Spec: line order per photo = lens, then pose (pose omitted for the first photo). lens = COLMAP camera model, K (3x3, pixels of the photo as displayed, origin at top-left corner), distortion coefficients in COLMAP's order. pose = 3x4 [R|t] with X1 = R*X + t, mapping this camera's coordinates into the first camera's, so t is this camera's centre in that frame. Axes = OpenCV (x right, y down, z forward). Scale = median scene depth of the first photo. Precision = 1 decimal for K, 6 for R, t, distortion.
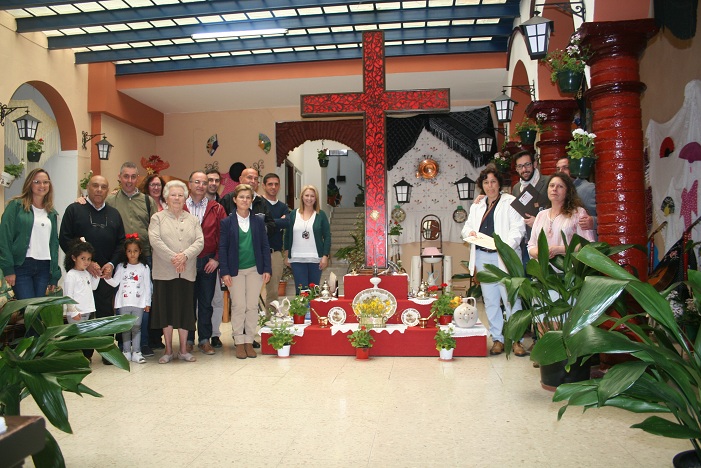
lens RADIAL K [[571.5, 0, 347.4], [0, 571.5, 231.1], [0, 0, 1]] dist [-0.146127, 0.113585]
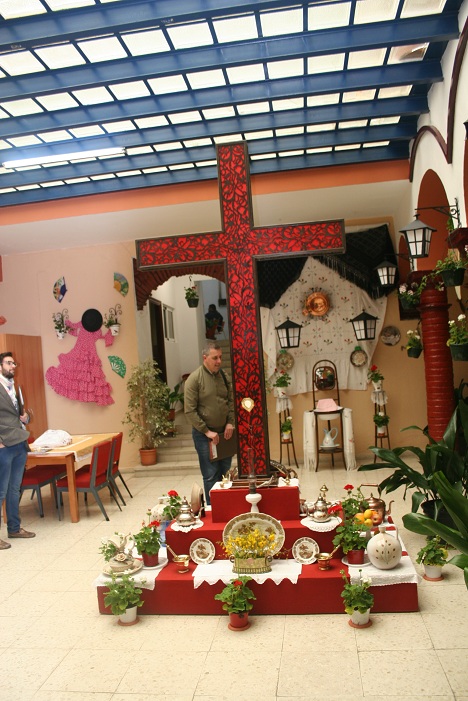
lens RADIAL K [[571.5, 0, 234.0], [0, 571.5, 350.5], [0, 0, 1]] dist [-0.146127, 0.113585]
pose [[0.998257, -0.058362, -0.008782, 0.030381], [0.058490, 0.998172, 0.015187, -0.080179], [0.007880, -0.015674, 0.999846, 0.215884]]
